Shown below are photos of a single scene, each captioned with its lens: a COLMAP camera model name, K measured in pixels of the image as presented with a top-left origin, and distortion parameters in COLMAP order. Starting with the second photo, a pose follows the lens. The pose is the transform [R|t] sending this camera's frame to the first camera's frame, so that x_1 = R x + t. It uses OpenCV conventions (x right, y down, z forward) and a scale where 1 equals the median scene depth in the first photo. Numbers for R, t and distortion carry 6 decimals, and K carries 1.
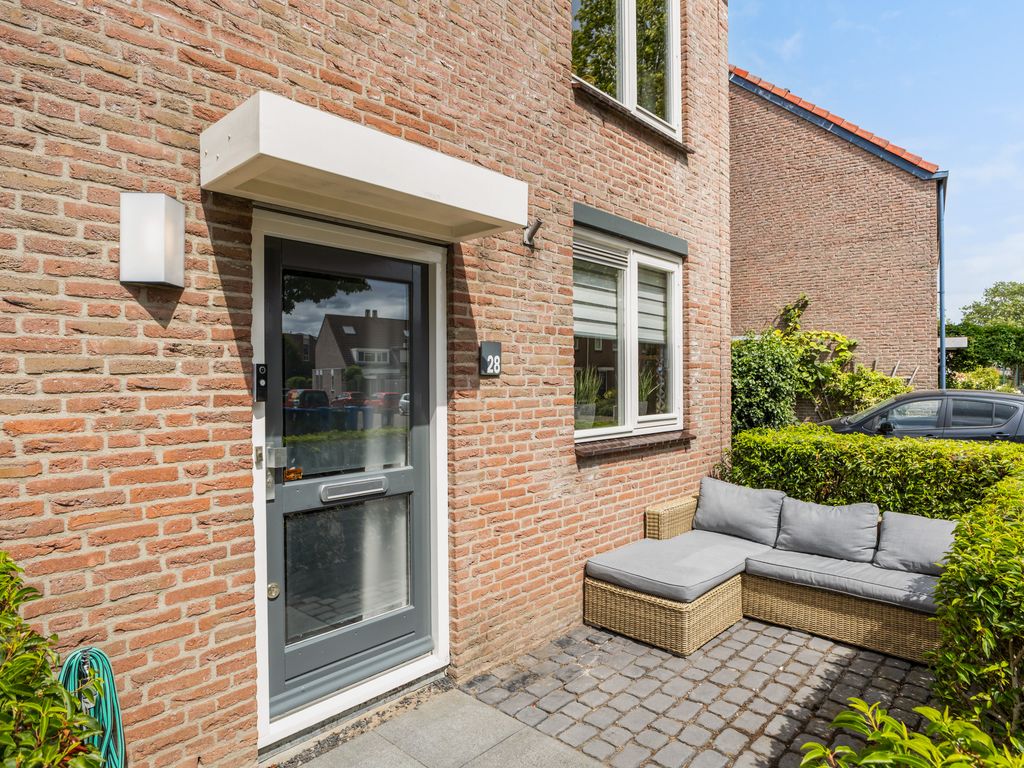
lens RADIAL K [[605.7, 0, 513.9], [0, 605.7, 379.9], [0, 0, 1]] dist [-0.013312, -0.000349]
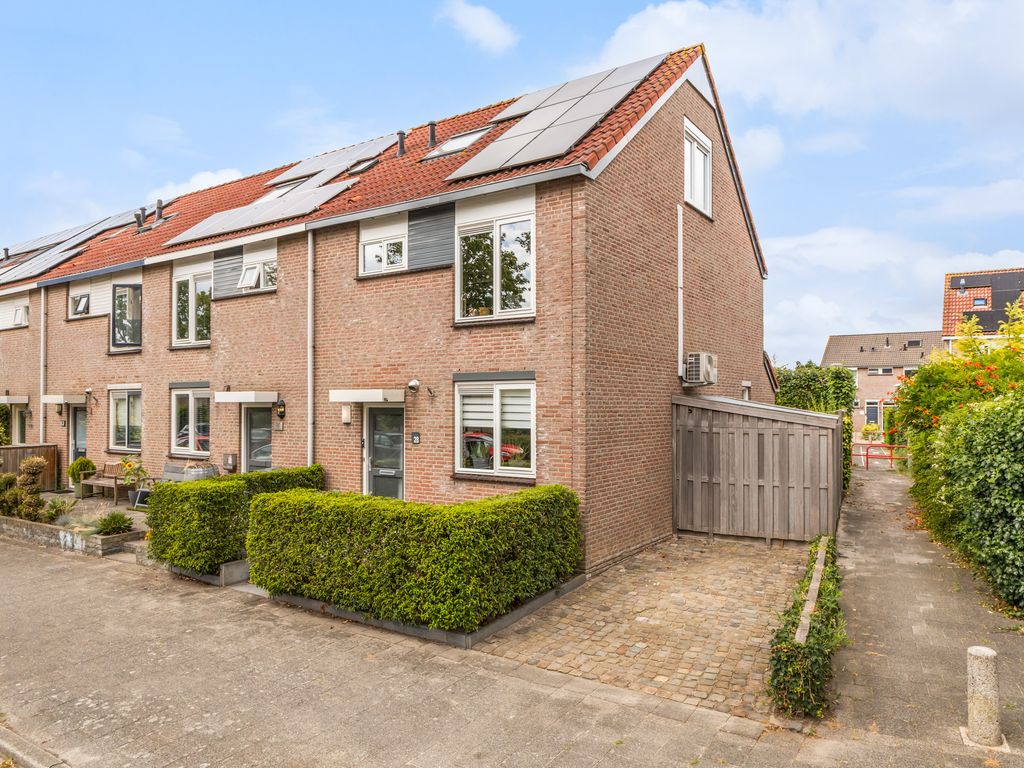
lens RADIAL K [[687.9, 0, 541.4], [0, 687.9, 392.6], [0, 0, 1]] dist [0.006493, -0.001430]
pose [[0.173893, -0.011409, -0.984699, 3.224994], [0.001388, 0.999935, -0.011340, -0.206044], [0.984764, 0.000605, 0.173897, 0.967724]]
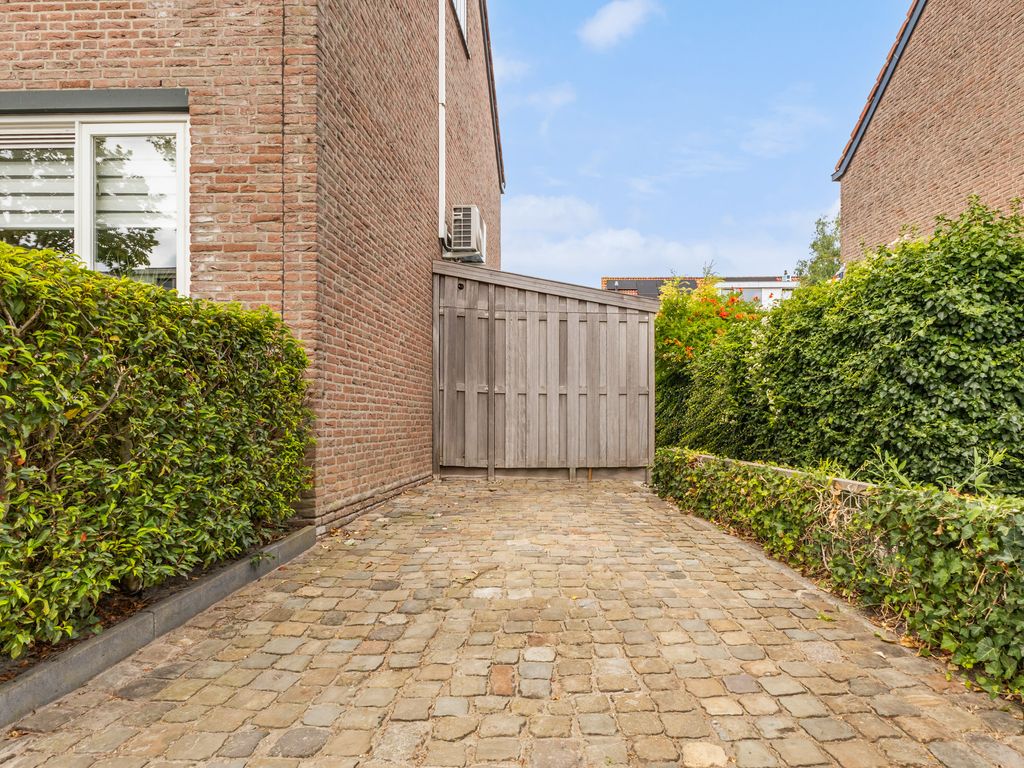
lens RADIAL K [[618.4, 0, 558.8], [0, 618.4, 413.8], [0, 0, 1]] dist [0.019432, -0.008517]
pose [[0.659148, -0.007238, -0.751979, 1.728844], [-0.000046, 0.999953, -0.009665, 0.283171], [0.752013, 0.006405, 0.659117, 1.196503]]
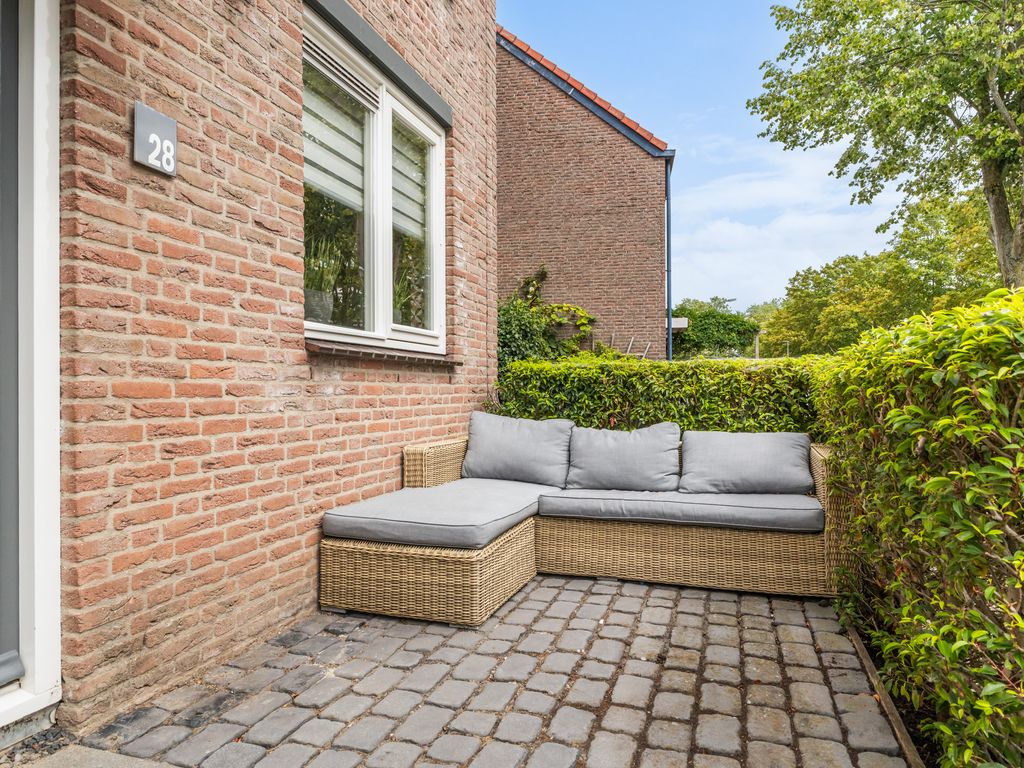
lens RADIAL K [[669.3, 0, 512.6], [0, 669.3, 385.8], [0, 0, 1]] dist [0.006990, -0.004118]
pose [[0.907861, 0.003709, 0.419254, 0.002059], [0.000037, 0.999960, -0.008927, 0.186761], [-0.419271, 0.008120, 0.907825, 0.283925]]
